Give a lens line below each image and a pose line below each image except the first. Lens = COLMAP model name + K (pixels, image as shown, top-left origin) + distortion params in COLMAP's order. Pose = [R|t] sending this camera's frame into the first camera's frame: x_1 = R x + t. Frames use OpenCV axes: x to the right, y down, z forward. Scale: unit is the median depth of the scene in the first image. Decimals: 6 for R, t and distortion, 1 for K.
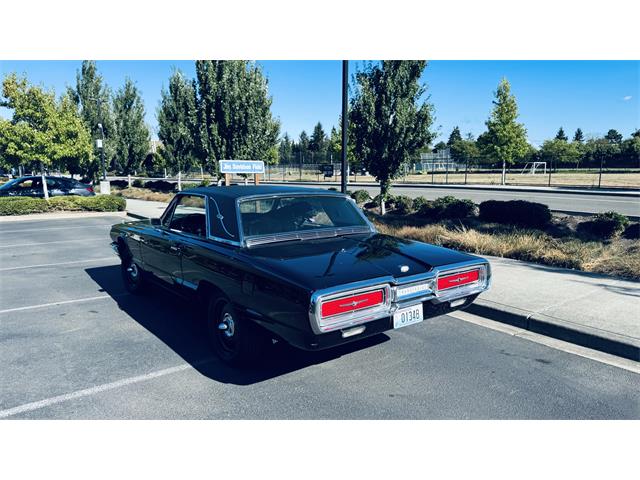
lens RADIAL K [[447.8, 0, 320.7], [0, 447.8, 239.2], [0, 0, 1]] dist [0.021242, -0.032813]
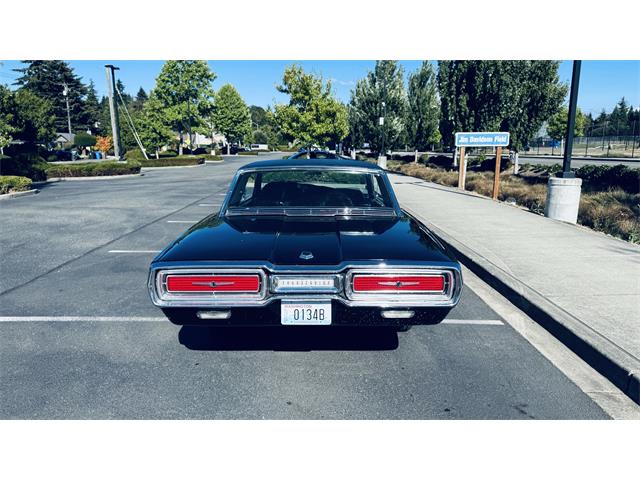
lens RADIAL K [[447.8, 0, 319.8], [0, 447.8, 235.4], [0, 0, 1]] dist [0.021242, -0.032813]
pose [[0.791754, 0.111296, -0.600615, 0.150326], [-0.083819, 0.993755, 0.073654, -0.008064], [0.605062, -0.007973, 0.796138, 0.078371]]
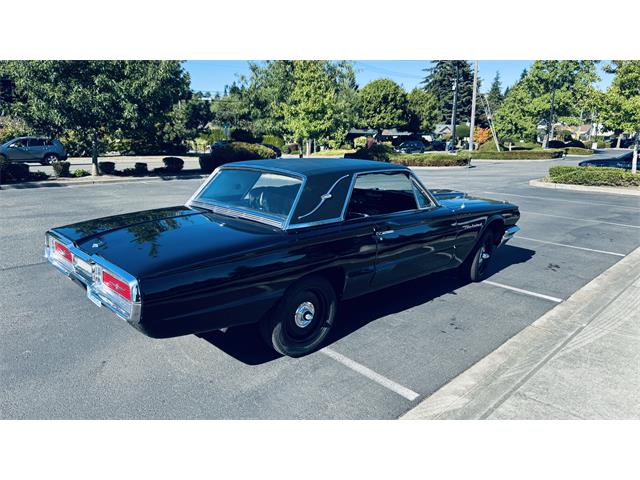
lens RADIAL K [[447.8, 0, 318.7], [0, 447.8, 241.7], [0, 0, 1]] dist [0.021242, -0.032813]
pose [[0.098841, 0.221225, -0.970201, 0.255778], [-0.150642, 0.967065, 0.205164, -0.046820], [0.983635, 0.125874, 0.128911, 0.288724]]
